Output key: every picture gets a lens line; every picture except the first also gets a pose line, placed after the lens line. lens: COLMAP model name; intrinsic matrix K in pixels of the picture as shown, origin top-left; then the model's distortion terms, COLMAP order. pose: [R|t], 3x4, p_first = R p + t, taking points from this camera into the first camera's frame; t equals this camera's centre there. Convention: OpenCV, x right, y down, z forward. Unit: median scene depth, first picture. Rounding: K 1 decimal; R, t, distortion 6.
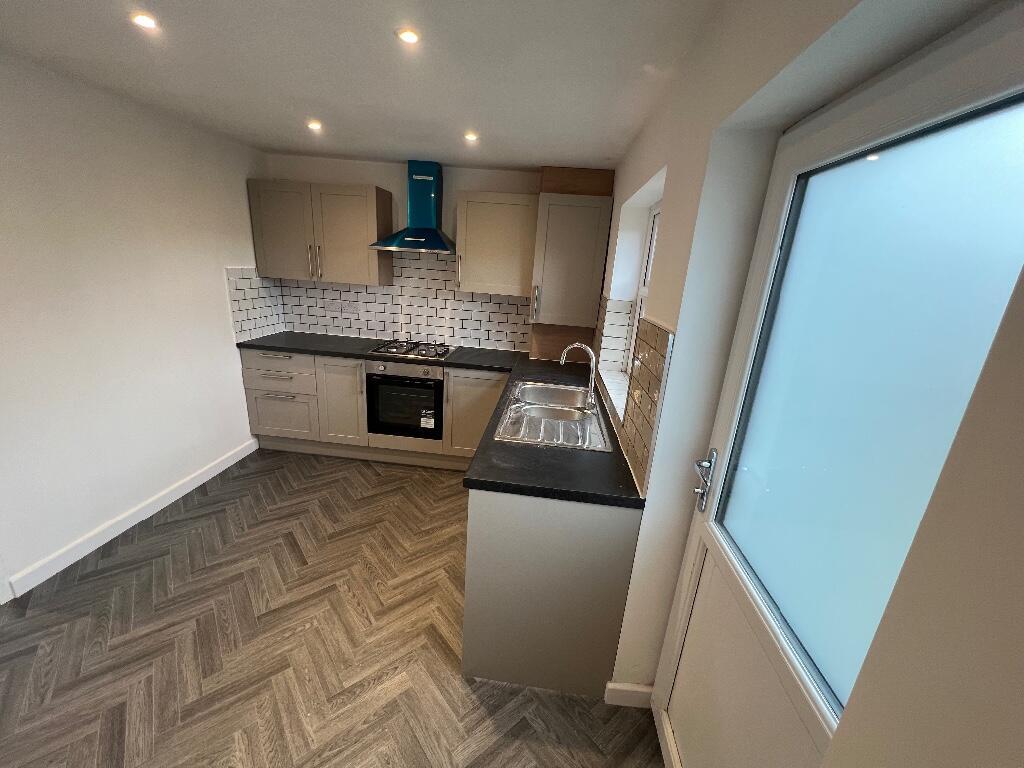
lens RADIAL K [[408.5, 0, 508.3], [0, 408.5, 384.2], [0, 0, 1]] dist [-0.001579, 0.000641]
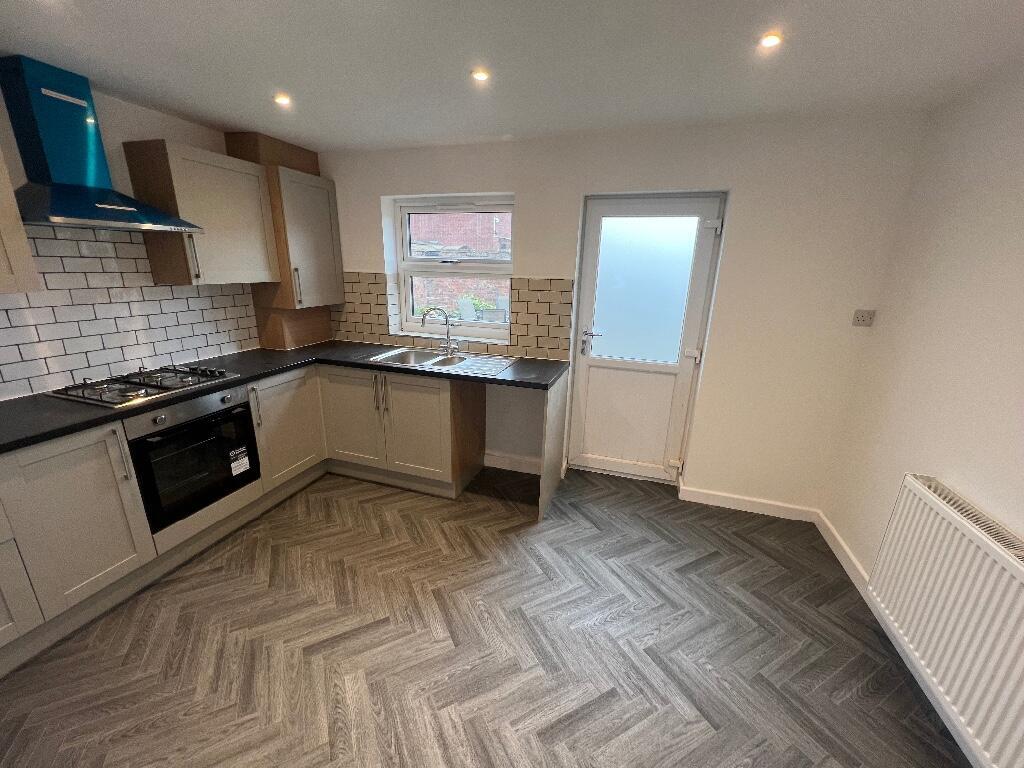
lens RADIAL K [[408.5, 0, 510.9], [0, 408.5, 386.9], [0, 0, 1]] dist [-0.001579, 0.000641]
pose [[0.213197, -0.338281, 0.916577, -0.750147], [0.264135, 0.923168, 0.279275, -0.118284], [-0.940627, 0.182559, 0.286168, 0.310363]]
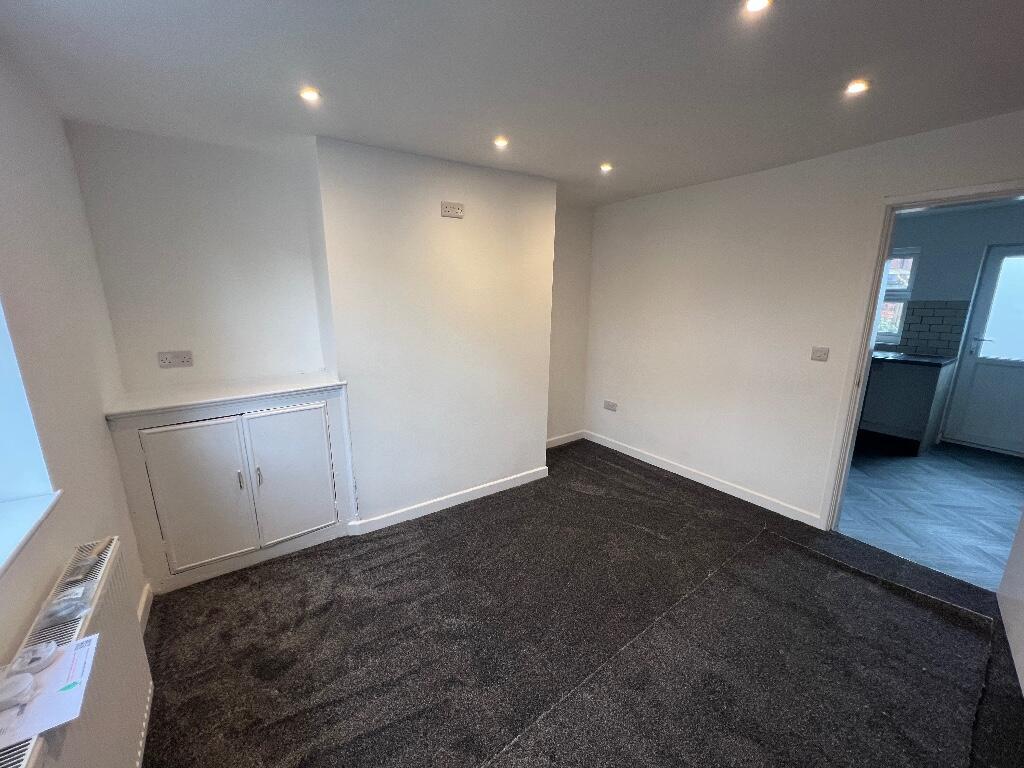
lens RADIAL K [[408.5, 0, 509.6], [0, 408.5, 384.1], [0, 0, 1]] dist [-0.001579, 0.000641]
pose [[0.754002, -0.215608, 0.620479, -1.793902], [0.237491, 0.970177, 0.048526, -0.203511], [-0.612437, 0.110770, 0.782721, 0.302331]]
